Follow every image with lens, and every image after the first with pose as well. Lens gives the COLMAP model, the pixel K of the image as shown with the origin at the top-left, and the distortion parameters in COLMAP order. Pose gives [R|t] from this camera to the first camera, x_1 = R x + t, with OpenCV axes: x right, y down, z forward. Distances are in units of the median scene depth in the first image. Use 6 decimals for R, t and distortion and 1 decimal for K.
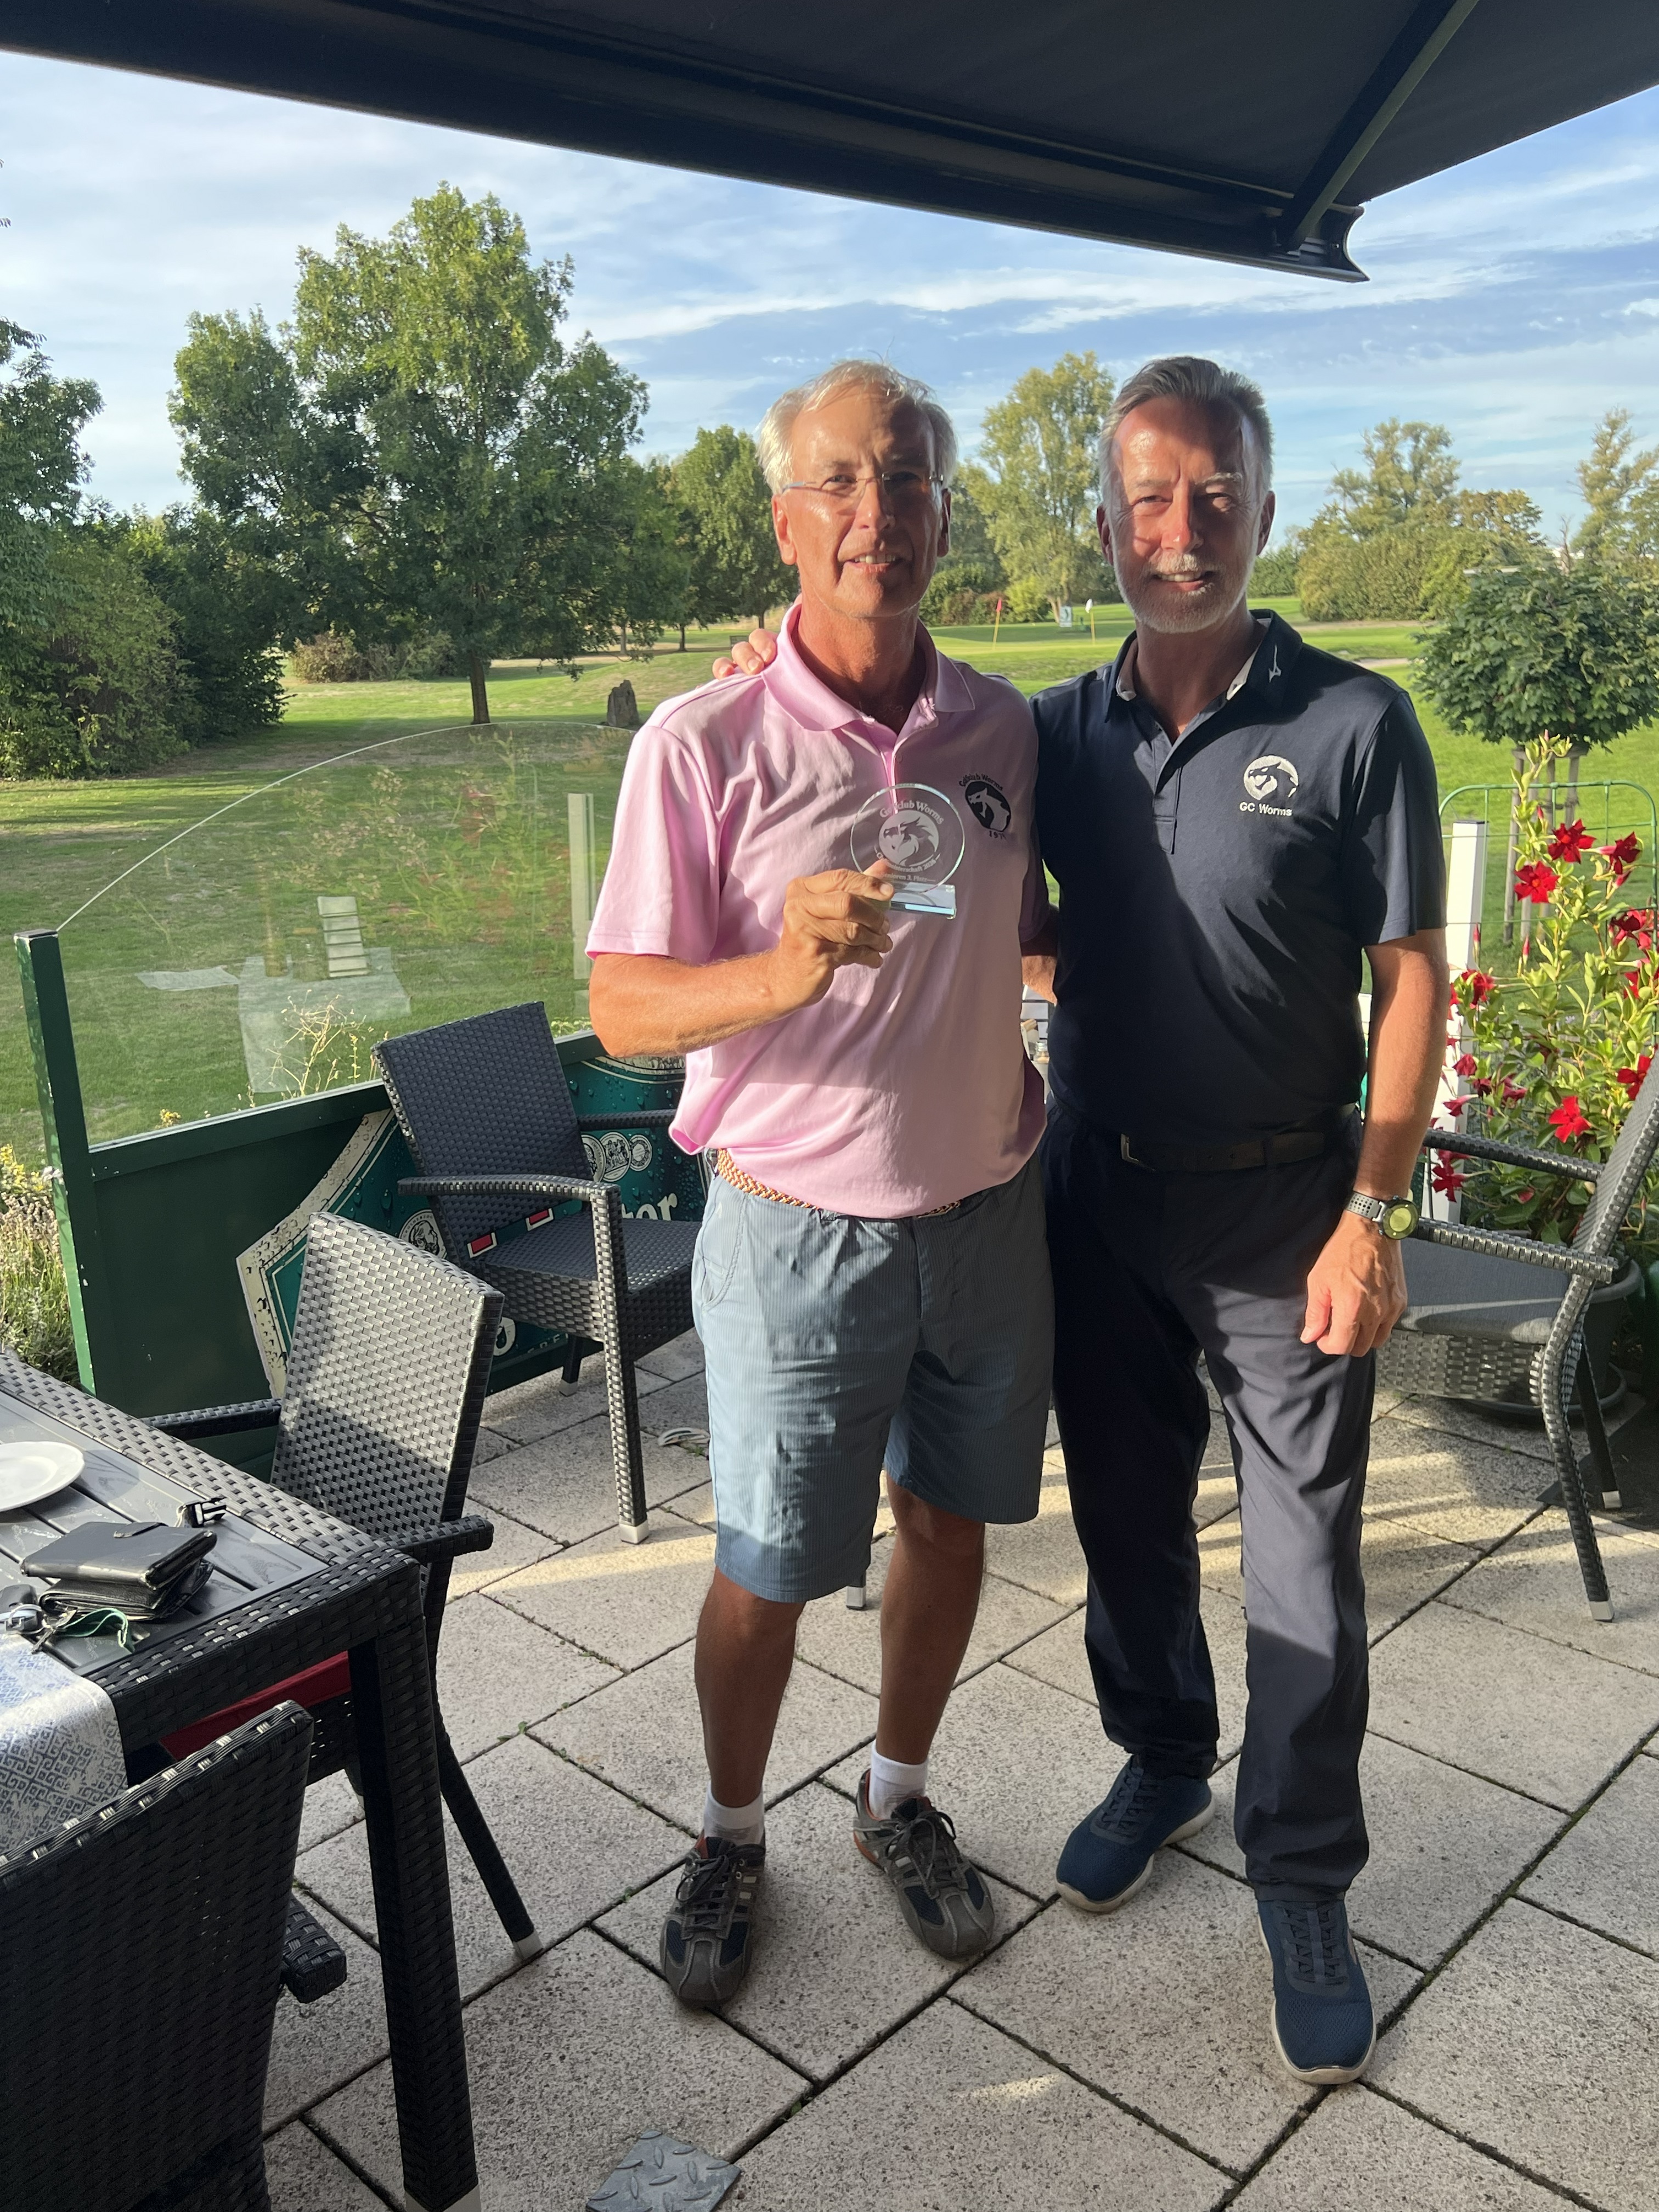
lens RADIAL K [[1920.2, 0, 791.8], [0, 1920.2, 1119.7], [0, 0, 1]] dist [0.031331, -0.034369]
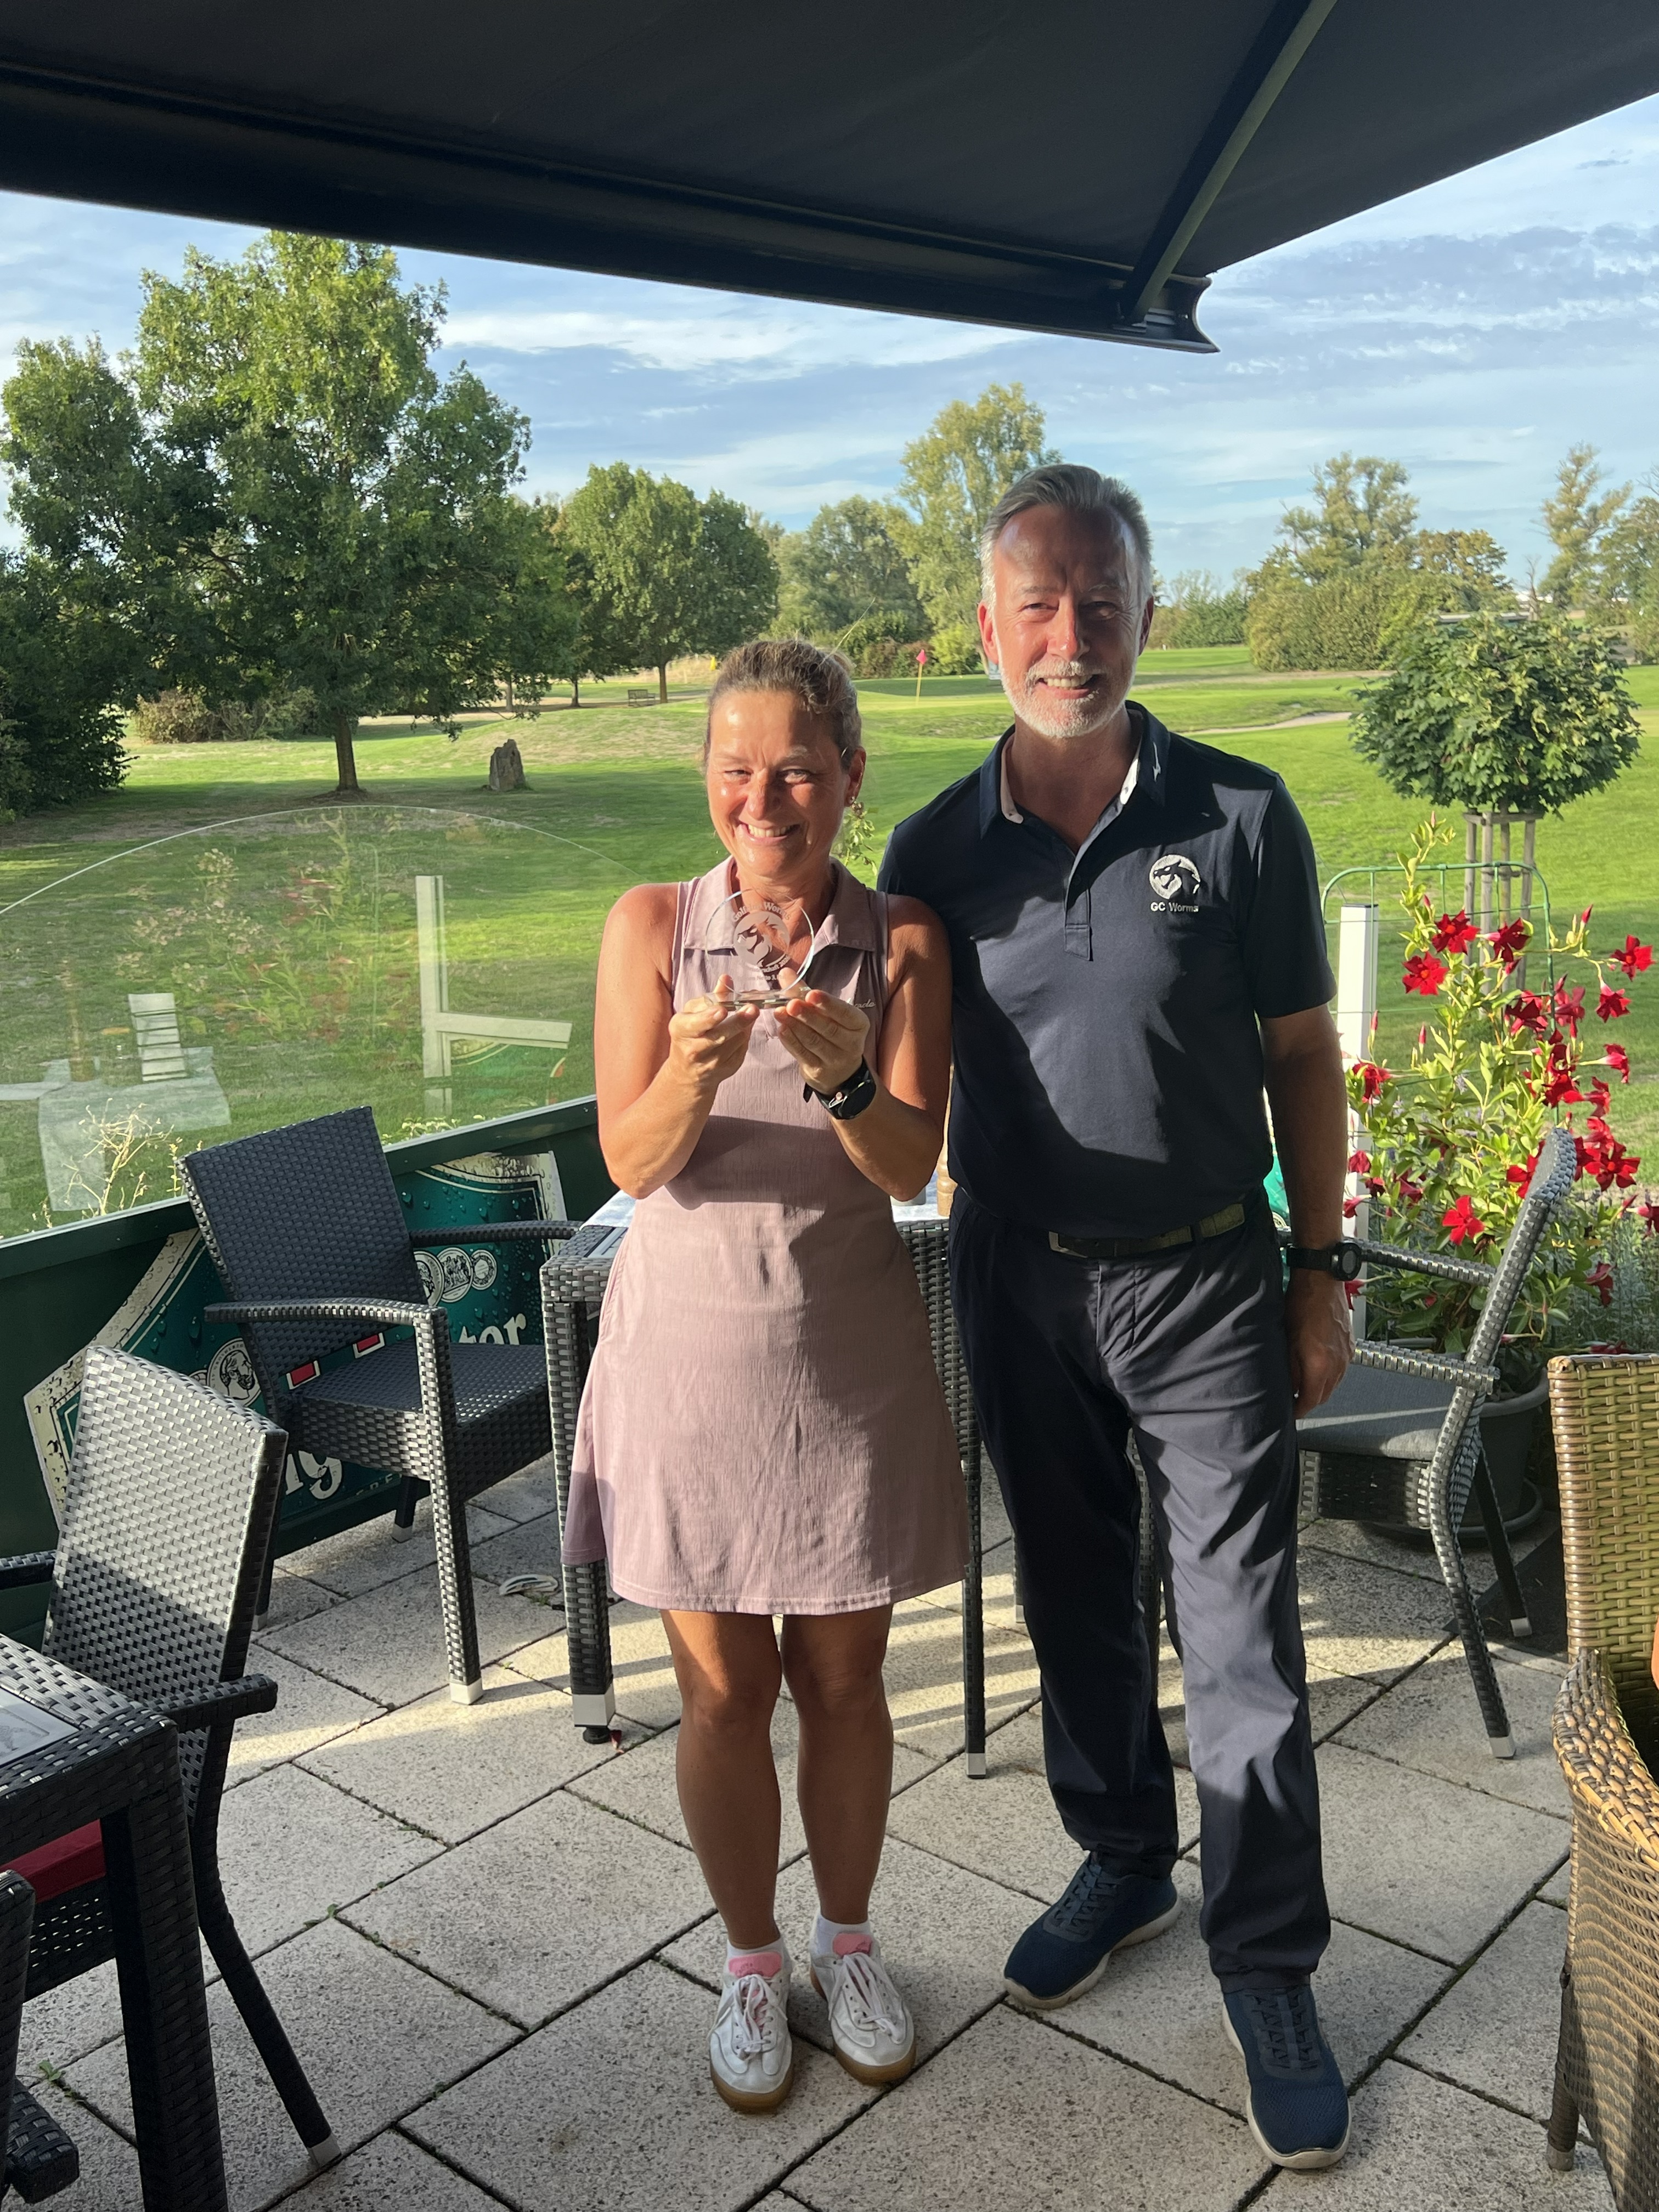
lens RADIAL K [[2150.5, 0, 805.9], [0, 2150.5, 1103.1], [0, 0, 1]] dist [0.020457, -0.009083]
pose [[0.998776, -0.013707, 0.047528, 0.033109], [0.016338, 0.998329, -0.055427, -0.003794], [-0.046689, 0.056136, 0.997331, -0.037793]]
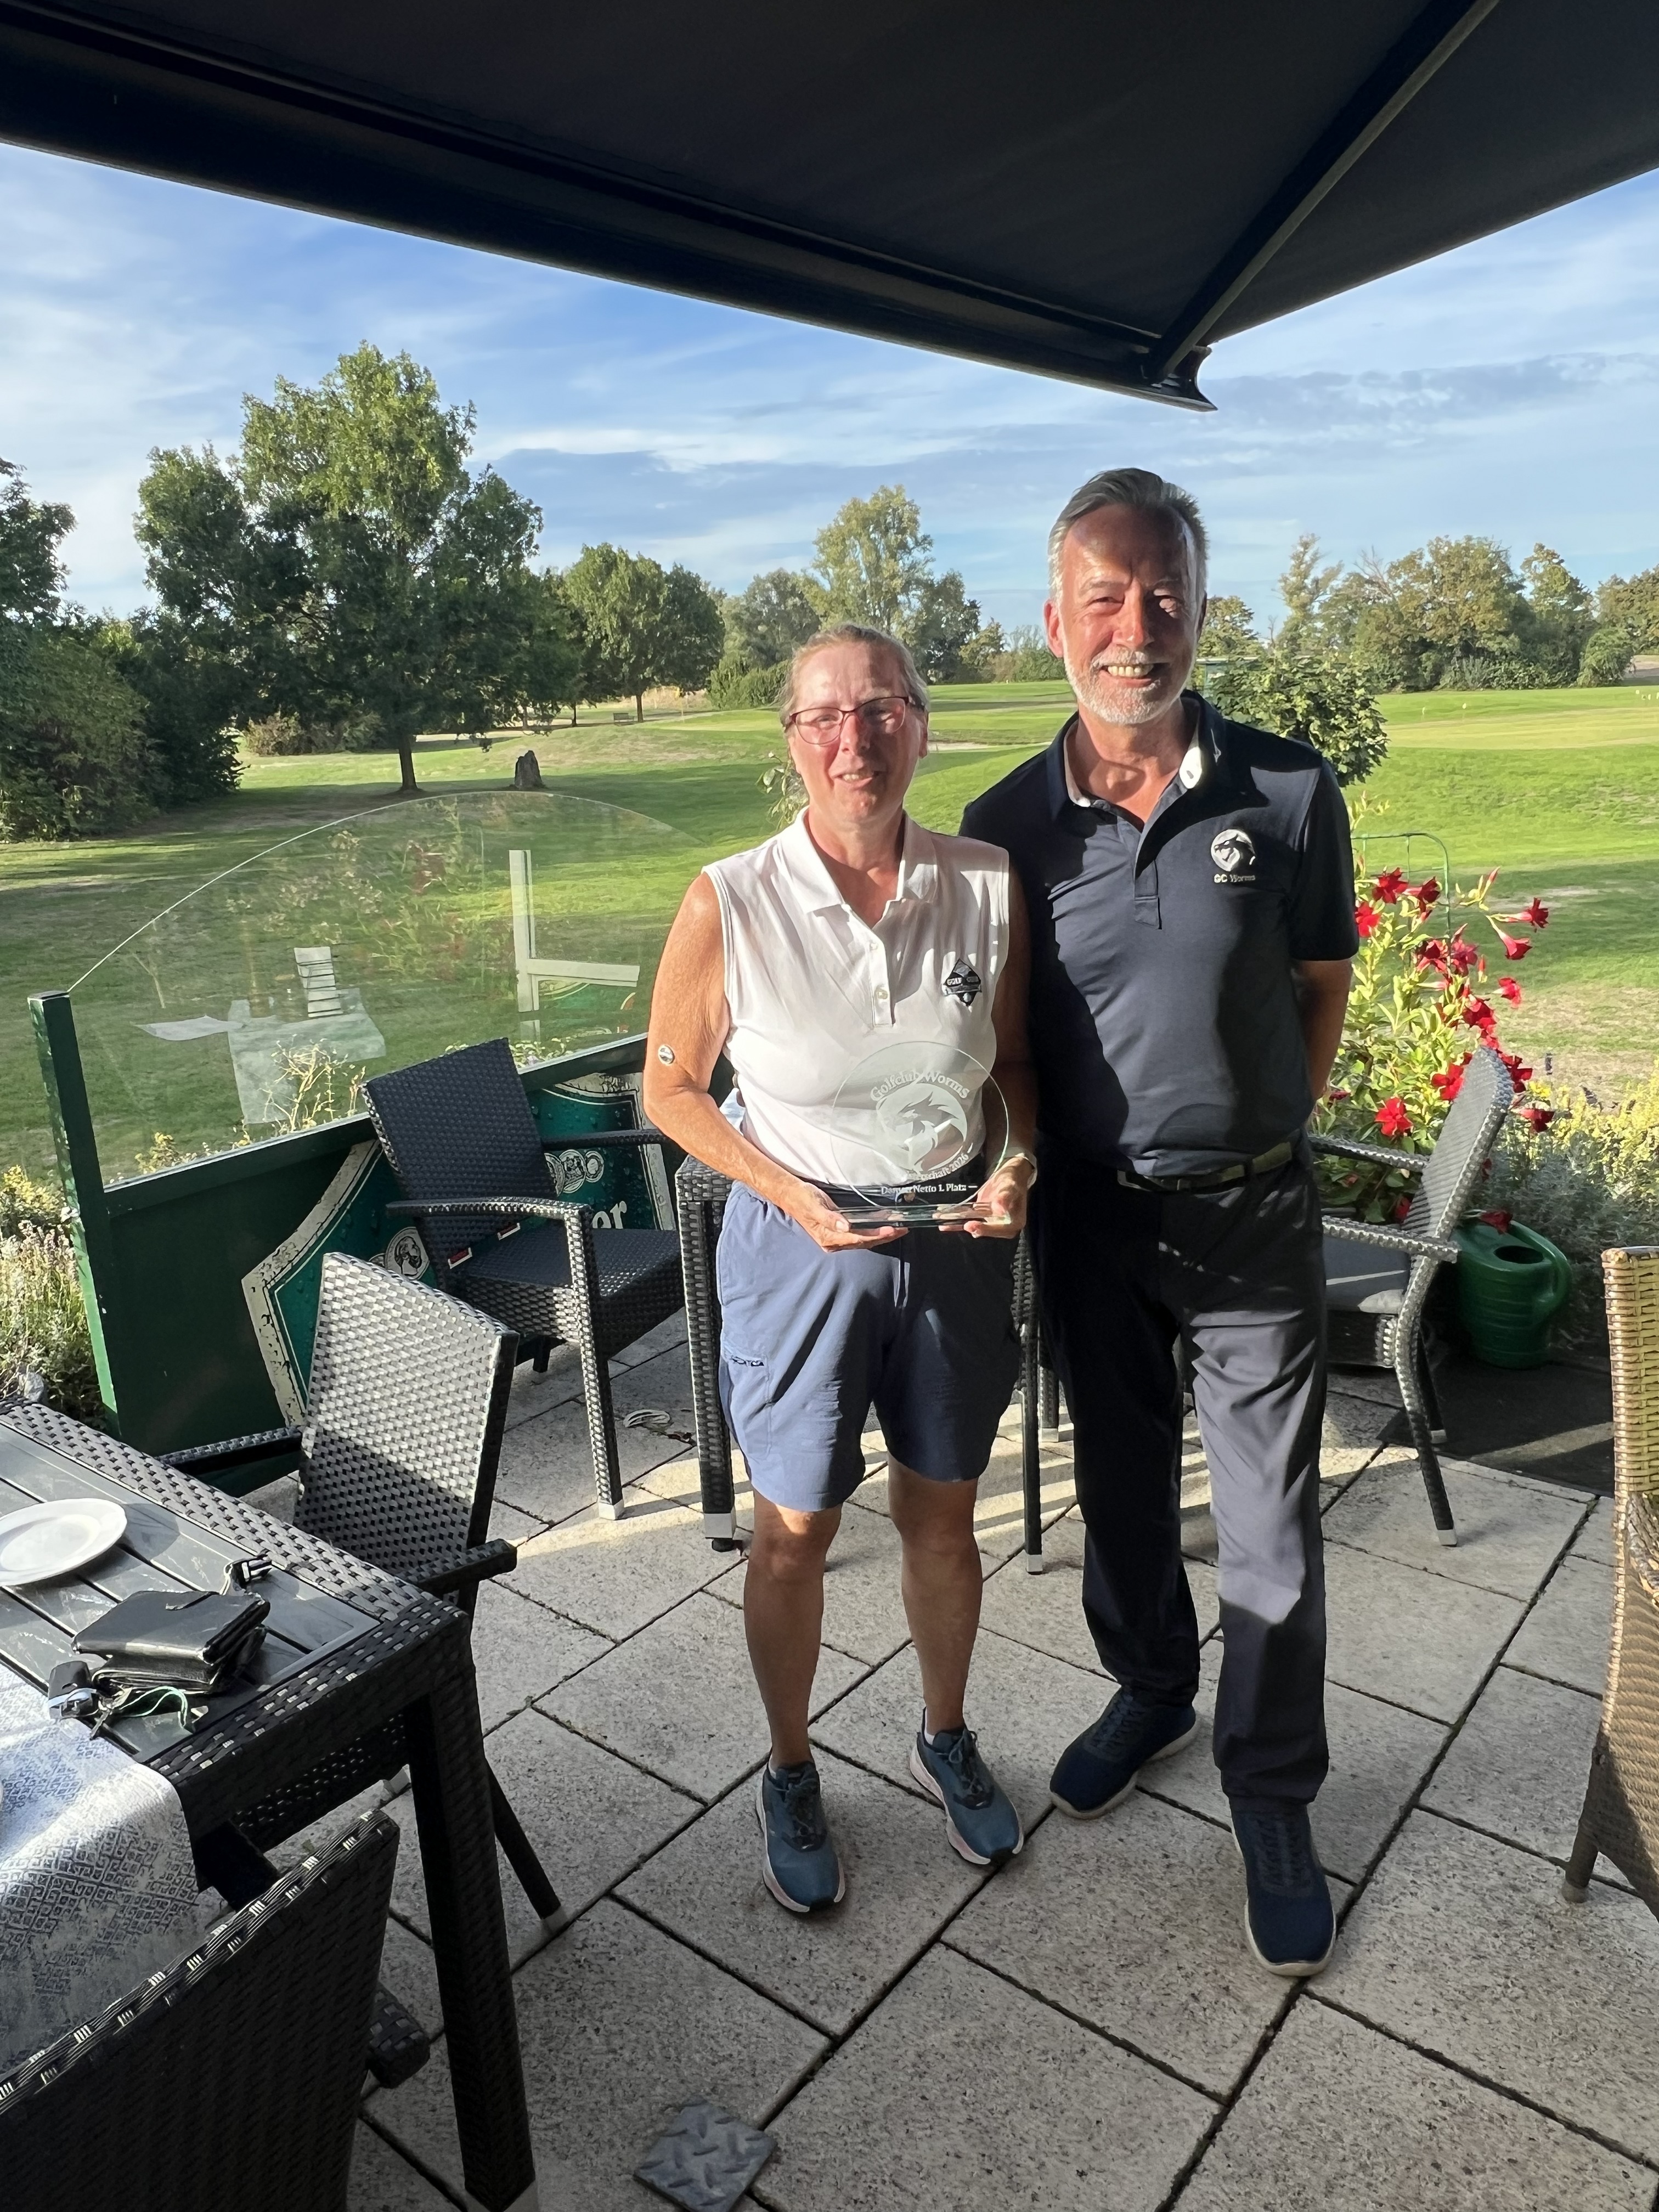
lens RADIAL K [[1566.1, 0, 822.0], [0, 1566.1, 1107.0], [0, 0, 1]] dist [-0.007075, 0.002150]
pose [[0.995167, -0.030790, 0.093249, -0.037331], [0.030748, 0.999525, 0.001891, -0.019529], [-0.093263, 0.000985, 0.995641, 0.072017]]
